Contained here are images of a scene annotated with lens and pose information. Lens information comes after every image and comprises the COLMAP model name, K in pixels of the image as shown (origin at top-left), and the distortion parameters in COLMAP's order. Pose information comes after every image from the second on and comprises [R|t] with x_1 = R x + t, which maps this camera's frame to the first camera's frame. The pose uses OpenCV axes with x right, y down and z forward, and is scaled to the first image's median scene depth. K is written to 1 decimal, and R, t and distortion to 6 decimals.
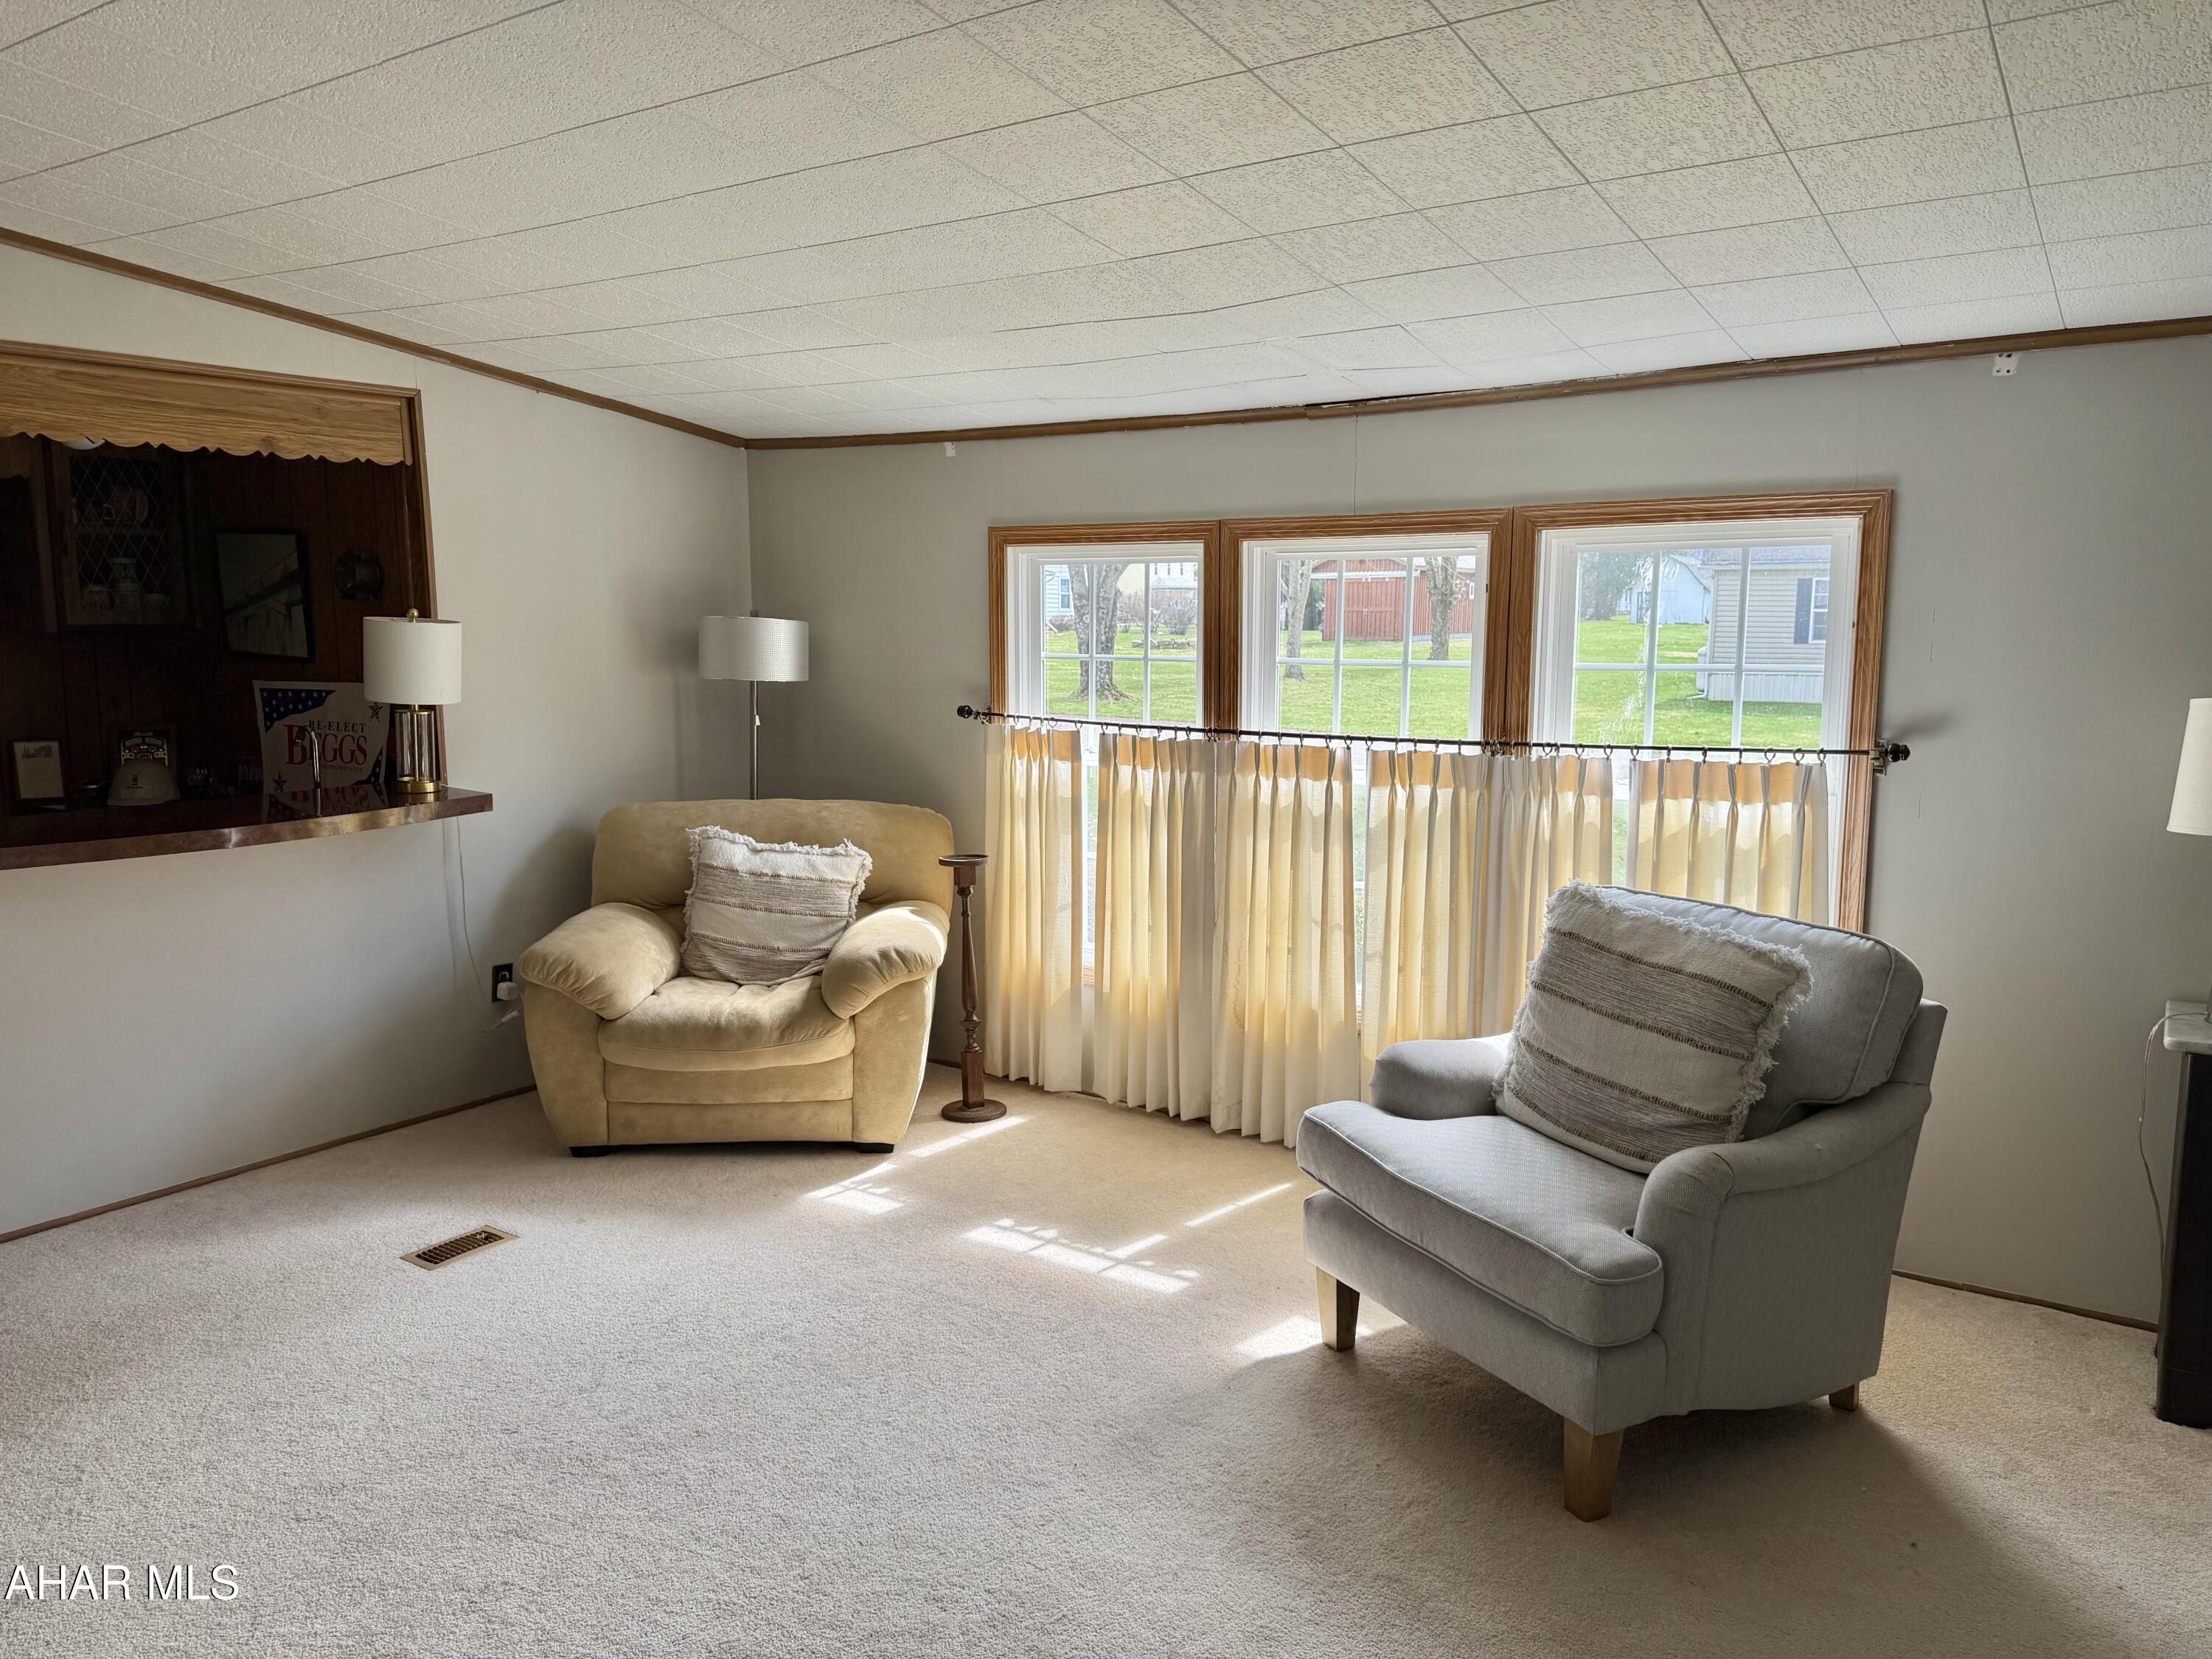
lens RADIAL K [[1555.3, 0, 1117.8], [0, 1555.3, 835.2], [0, 0, 1]] dist [0.022121, -0.033830]
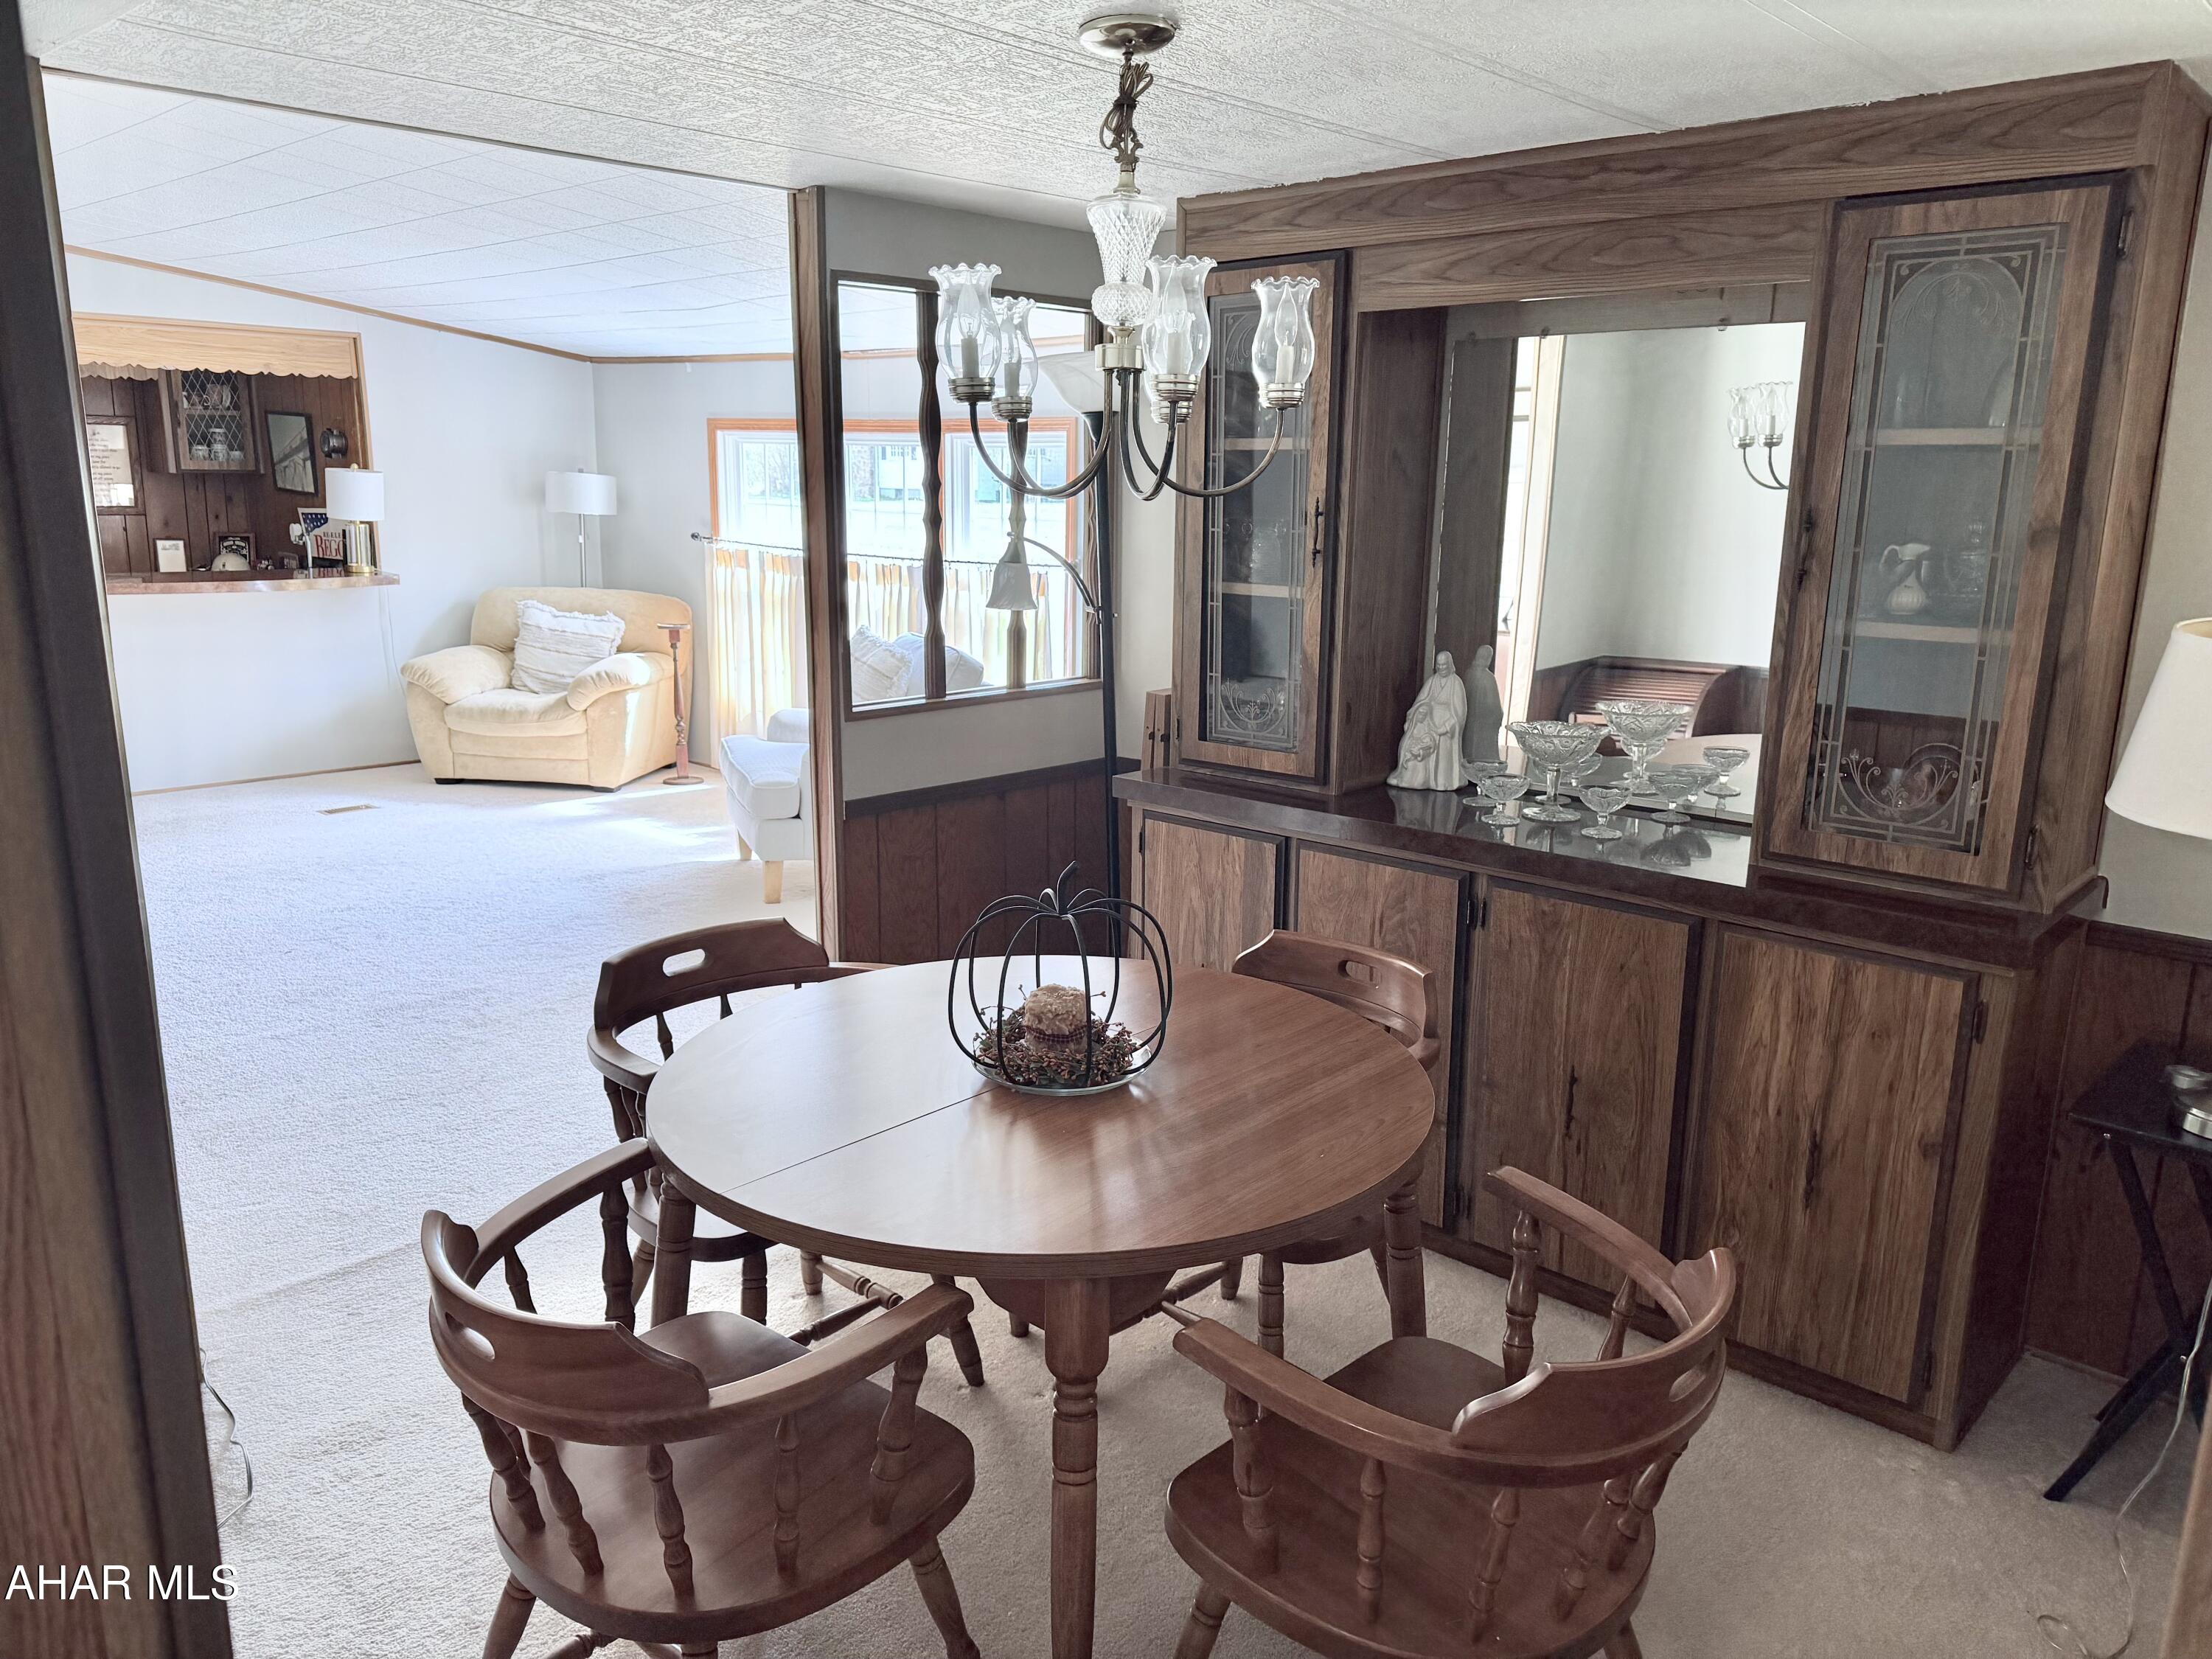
lens RADIAL K [[1595.3, 0, 1108.6], [0, 1595.3, 848.6], [0, 0, 1]] dist [0.007306, -0.001150]
pose [[0.988255, 0.054198, -0.142882, 0.632604], [-0.041754, 0.995183, 0.088704, 0.084088], [0.147002, -0.081696, 0.985757, -0.636250]]
